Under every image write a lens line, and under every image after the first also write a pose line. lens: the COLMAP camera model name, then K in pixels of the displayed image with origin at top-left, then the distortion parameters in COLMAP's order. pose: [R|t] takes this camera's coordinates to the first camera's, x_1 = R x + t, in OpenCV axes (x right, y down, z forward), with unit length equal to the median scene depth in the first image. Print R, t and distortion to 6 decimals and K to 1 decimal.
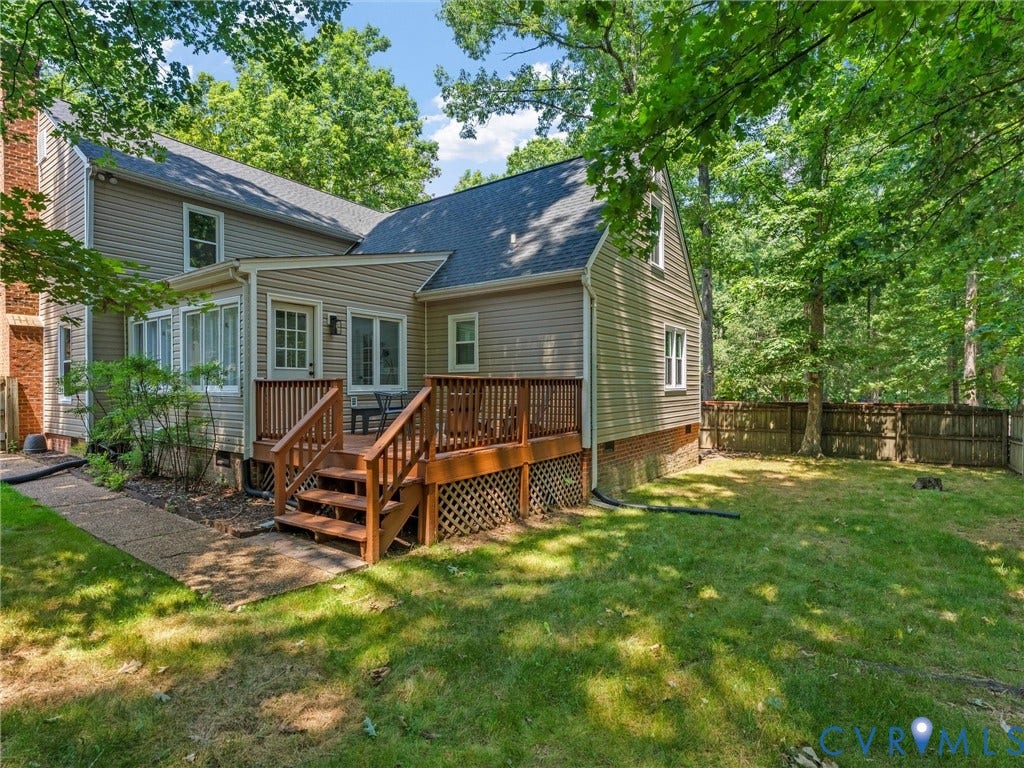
lens RADIAL K [[528.3, 0, 512.8], [0, 528.3, 388.1], [0, 0, 1]] dist [-0.004277, -0.001221]
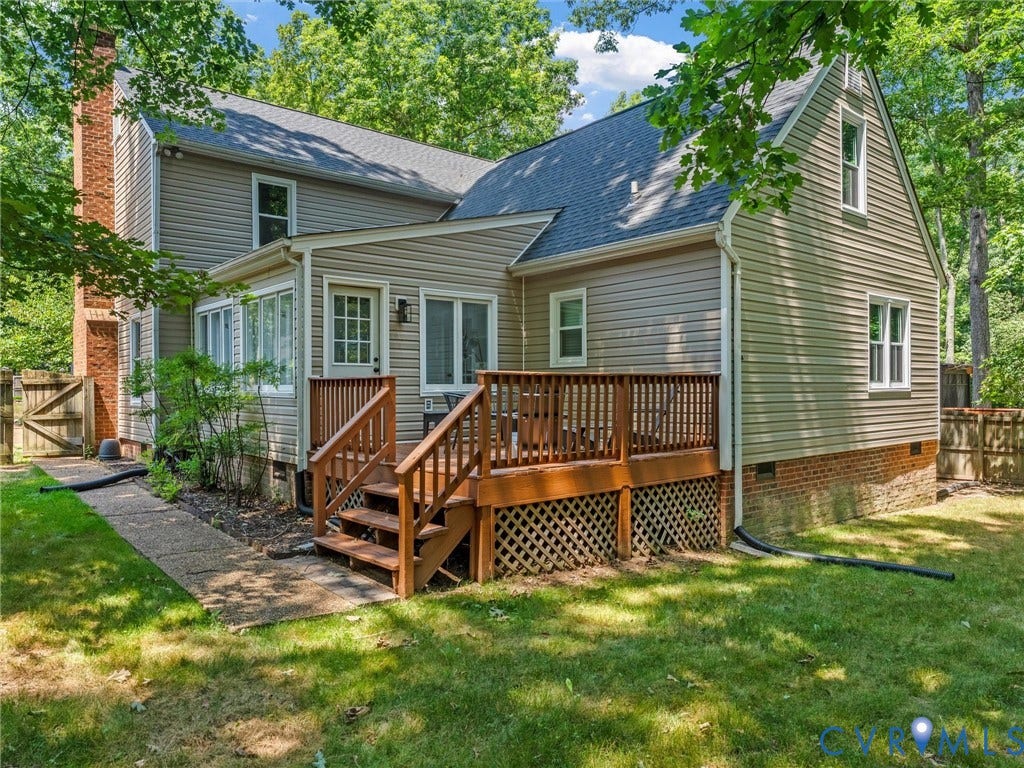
lens RADIAL K [[723.1, 0, 512.0], [0, 723.1, 388.5], [0, 0, 1]] dist [-0.004444, -0.003256]
pose [[0.964789, -0.001304, -0.263023, 0.126413], [0.000837, 0.999998, -0.001887, 0.003296], [0.263025, 0.001600, 0.964788, -0.034845]]
